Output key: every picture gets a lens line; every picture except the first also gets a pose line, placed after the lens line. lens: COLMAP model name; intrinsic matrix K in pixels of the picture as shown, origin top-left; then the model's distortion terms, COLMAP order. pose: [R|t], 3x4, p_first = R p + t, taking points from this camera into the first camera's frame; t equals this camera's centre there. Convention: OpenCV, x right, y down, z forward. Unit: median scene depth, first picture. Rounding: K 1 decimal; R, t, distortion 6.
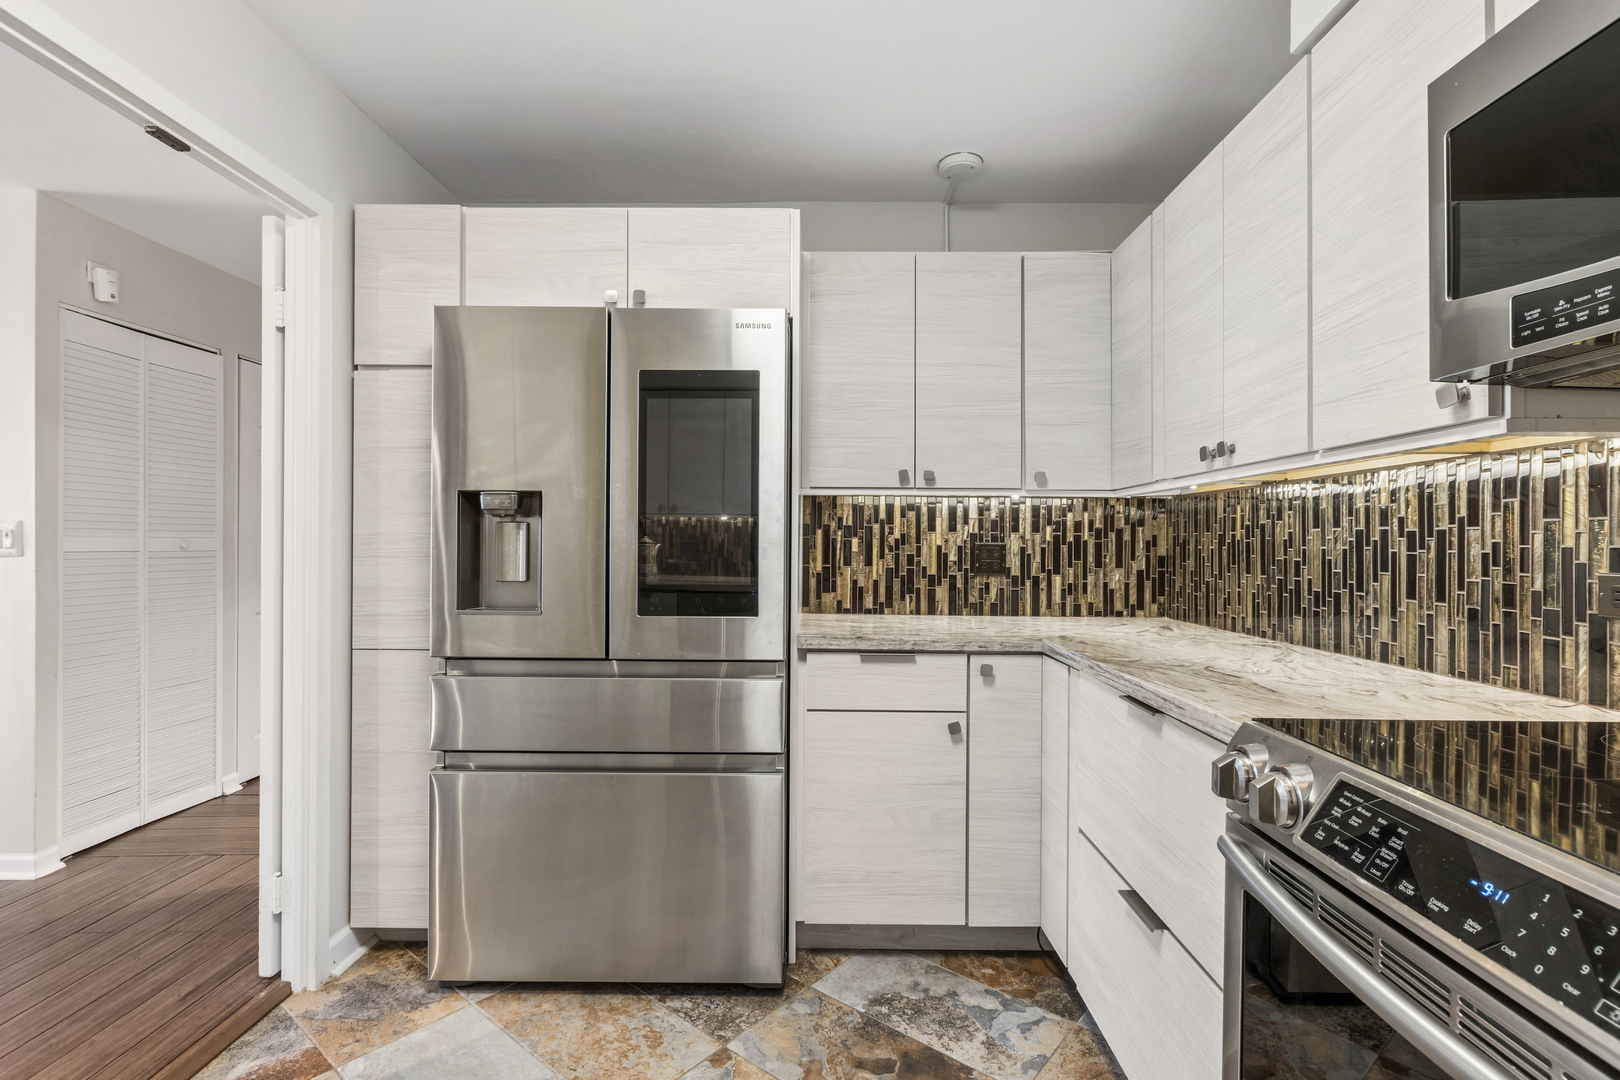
lens RADIAL K [[741.8, 0, 810.0], [0, 741.8, 540.0], [0, 0, 1]] dist [0.000995, -0.000037]
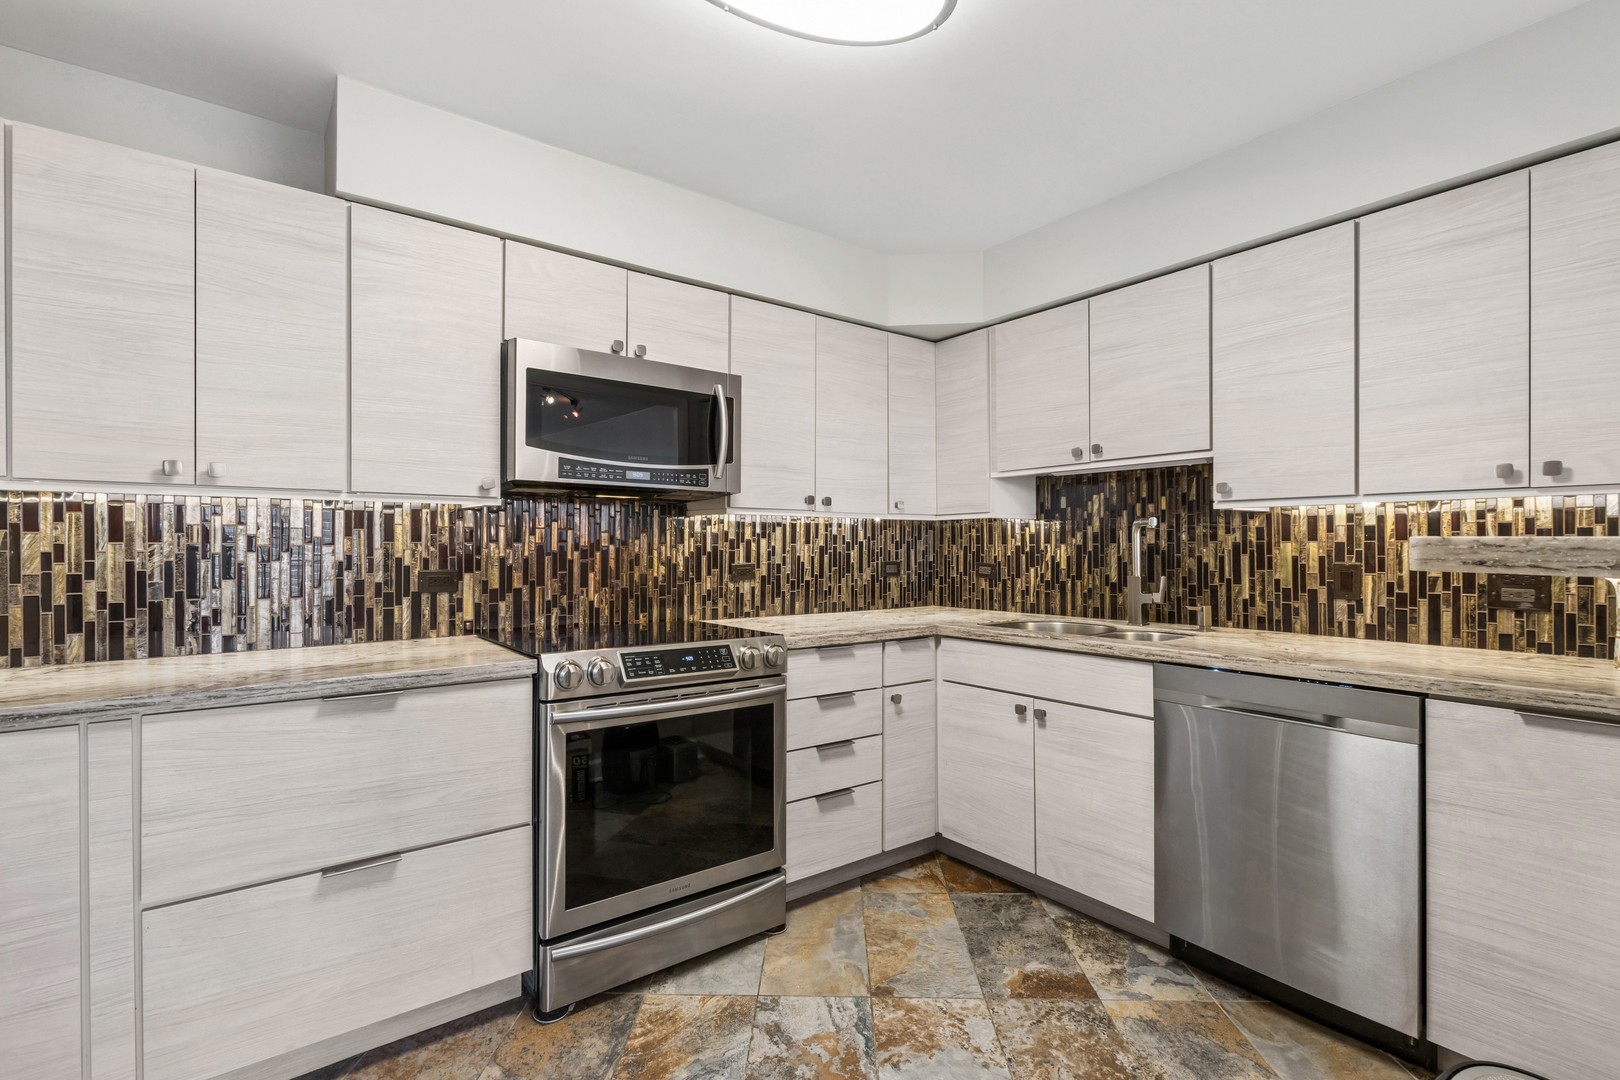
lens RADIAL K [[734.5, 0, 809.2], [0, 734.5, 550.0], [0, 0, 1]] dist [-0.001292, -0.001275]
pose [[-0.614168, -0.009151, 0.789123, -0.775299], [-0.007990, 0.999954, 0.005377, -0.019491], [-0.789135, -0.003003, -0.614212, 0.967145]]
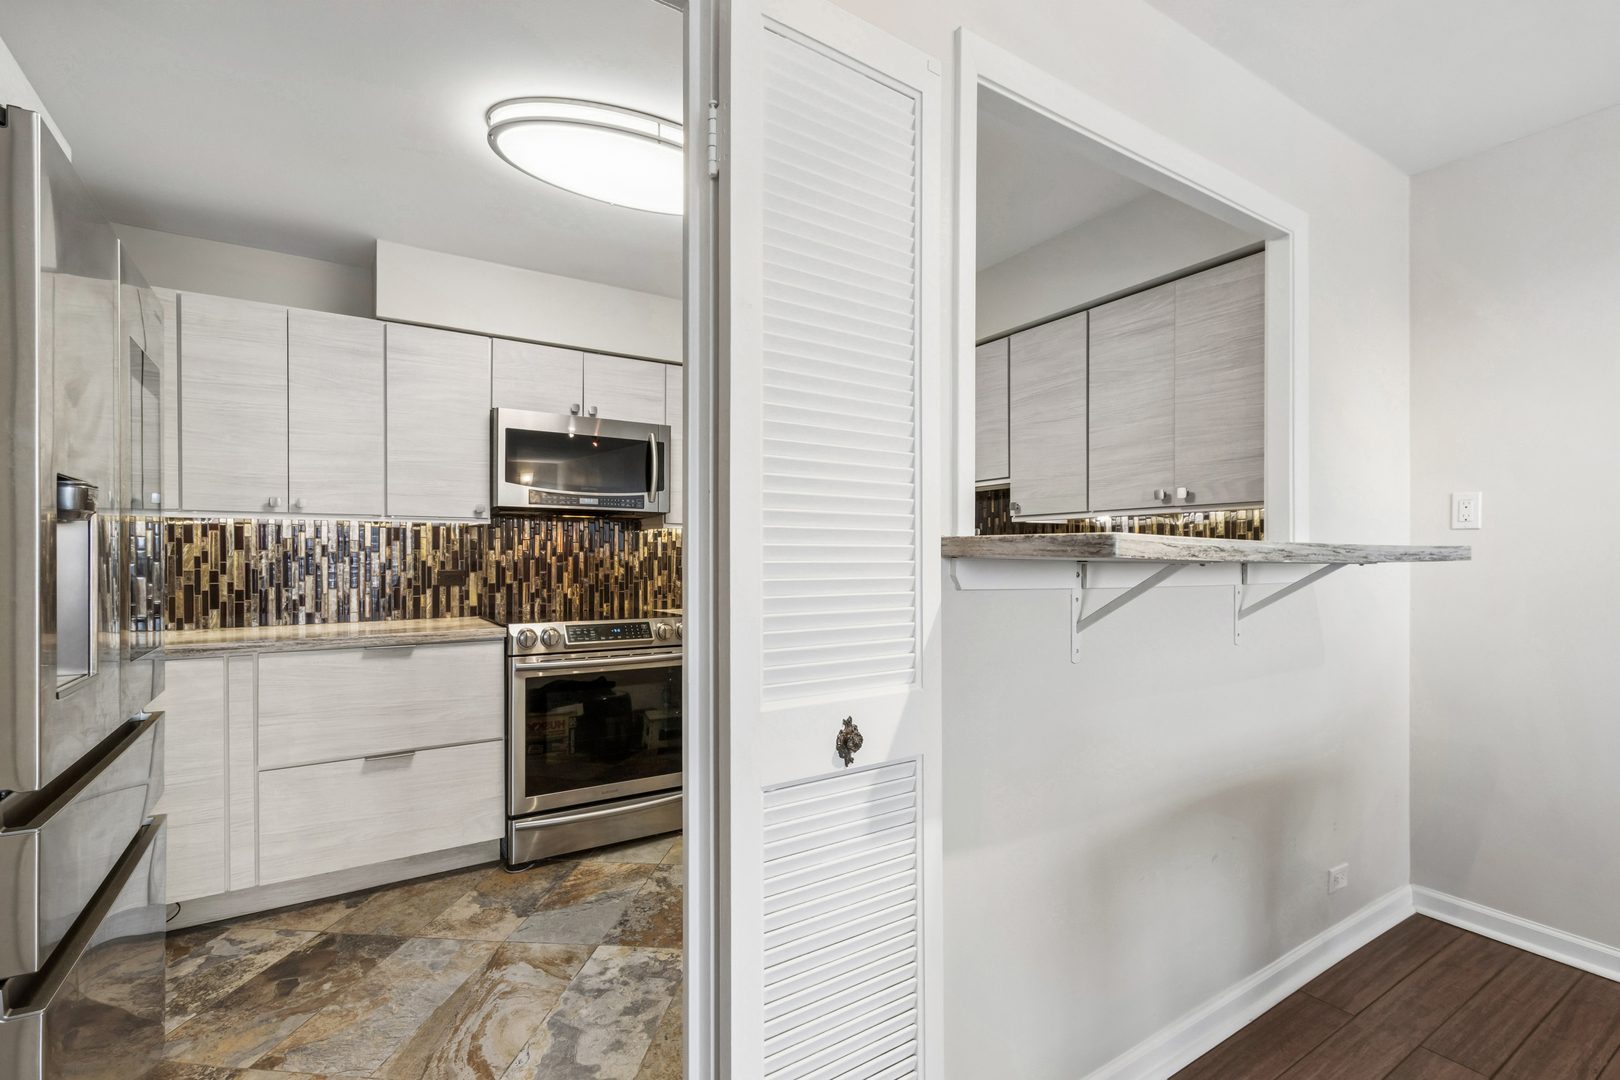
lens RADIAL K [[730.0, 0, 808.3], [0, 730.0, 560.5], [0, 0, 1]] dist [-0.000235, 0.000571]
pose [[-0.552999, -0.005780, 0.833162, -1.389875], [-0.004129, 0.999983, 0.004197, -0.005133], [-0.833172, -0.001119, -0.553013, 0.951188]]
